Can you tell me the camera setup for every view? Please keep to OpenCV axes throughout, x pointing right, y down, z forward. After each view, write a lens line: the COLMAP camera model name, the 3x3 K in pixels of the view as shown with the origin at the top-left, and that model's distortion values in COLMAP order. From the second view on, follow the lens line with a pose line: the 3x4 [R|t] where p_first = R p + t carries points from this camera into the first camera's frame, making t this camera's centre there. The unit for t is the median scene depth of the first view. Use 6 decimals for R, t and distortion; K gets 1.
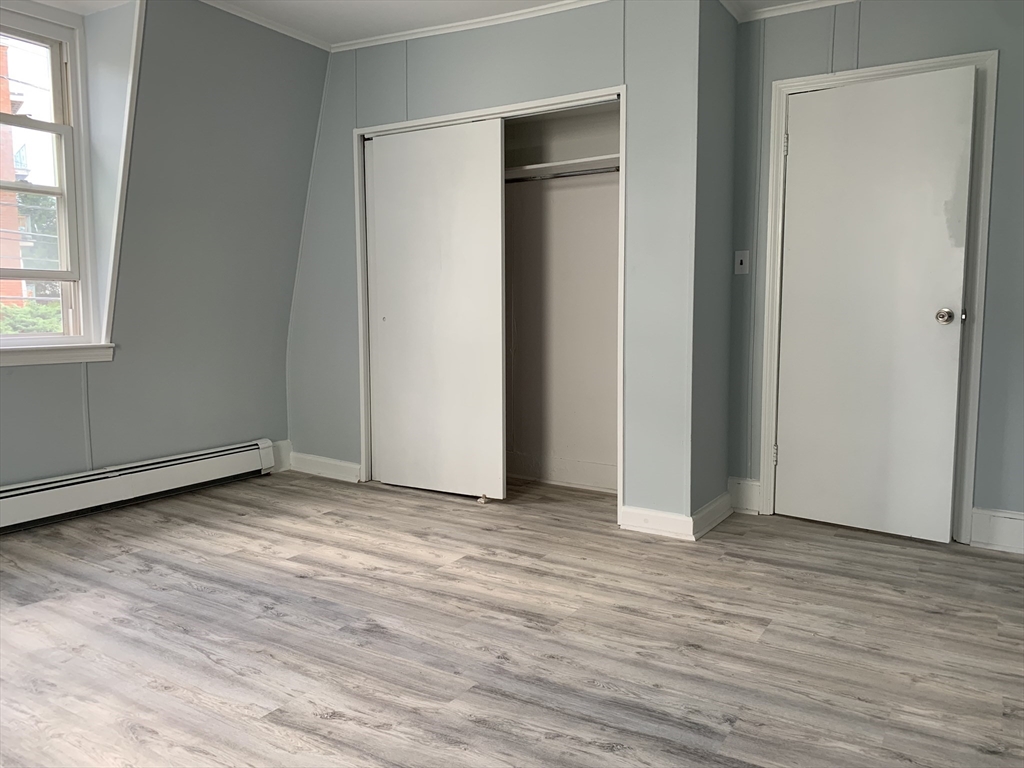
lens RADIAL K [[787.8, 0, 513.6], [0, 787.8, 378.2], [0, 0, 1]] dist [0.090442, -0.131421]
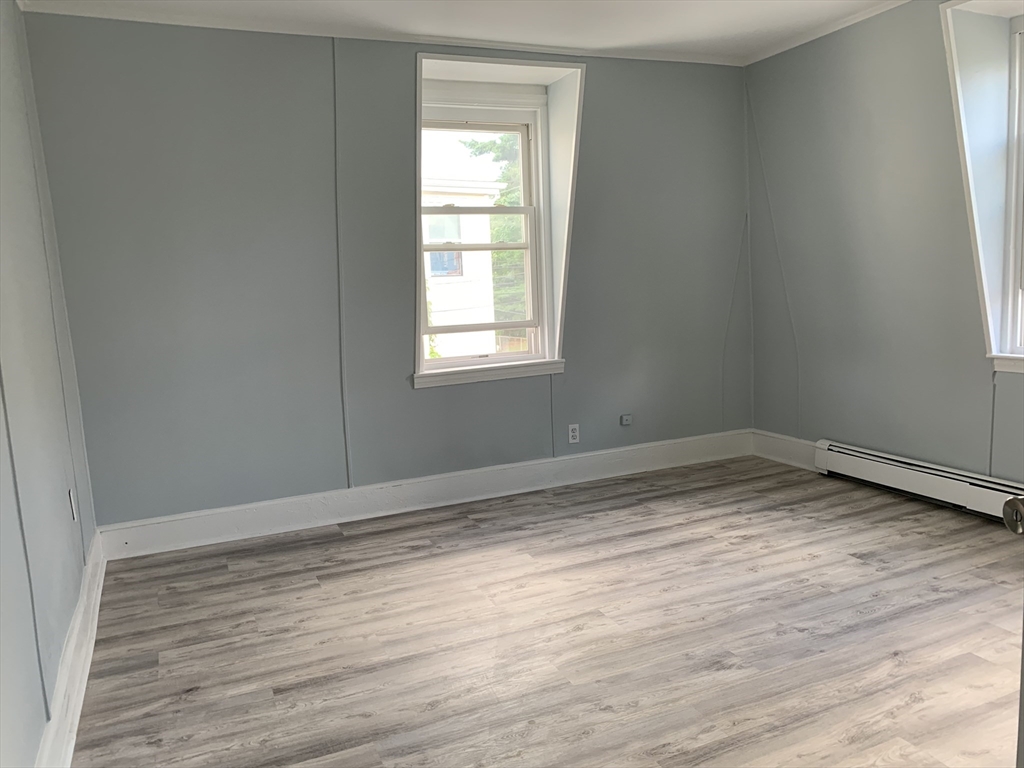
lens RADIAL K [[787.8, 0, 513.6], [0, 787.8, 378.2], [0, 0, 1]] dist [0.090442, -0.131421]
pose [[-0.566106, 0.130677, -0.813909, 0.728462], [-0.027172, 0.983860, 0.176863, -0.218141], [0.823885, 0.122239, -0.553418, 1.224608]]
